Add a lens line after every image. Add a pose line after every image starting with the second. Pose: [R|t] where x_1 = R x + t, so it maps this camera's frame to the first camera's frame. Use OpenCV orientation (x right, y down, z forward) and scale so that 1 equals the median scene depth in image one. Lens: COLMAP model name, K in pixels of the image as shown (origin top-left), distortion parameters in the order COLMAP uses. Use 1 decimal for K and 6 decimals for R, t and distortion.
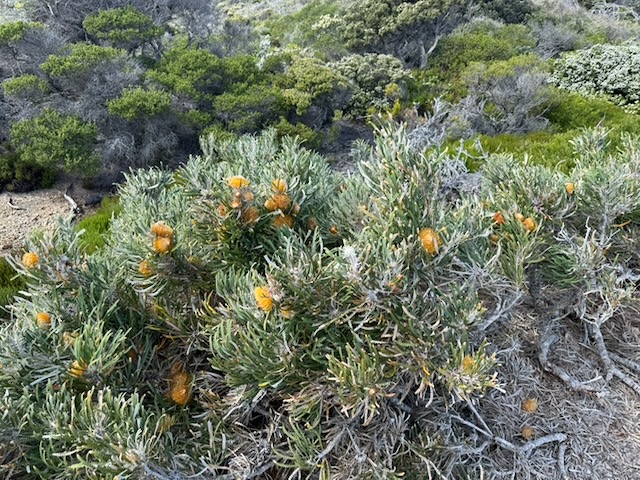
lens RADIAL K [[448.3, 0, 320.0], [0, 448.3, 240.0], [0, 0, 1]] dist [-0.000641, -0.000096]
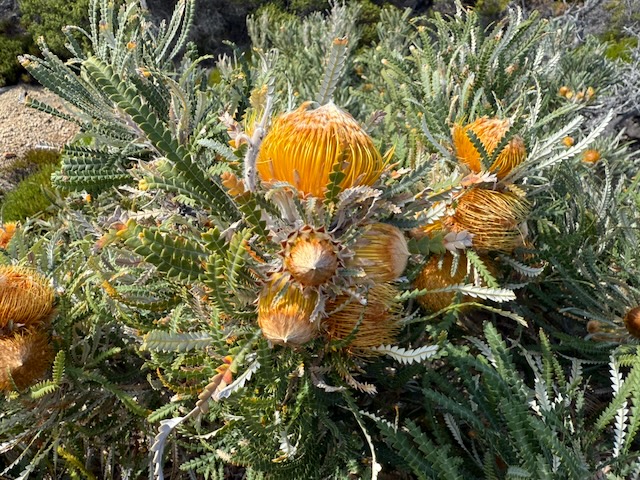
lens RADIAL K [[453.0, 0, 320.0], [0, 453.0, 240.0], [0, 0, 1]] dist [-0.002181, -0.001436]
pose [[0.990131, 0.089538, -0.107809, -0.049879], [-0.066369, 0.977136, 0.201991, -0.040216], [0.123429, -0.192843, 0.973436, 0.262279]]
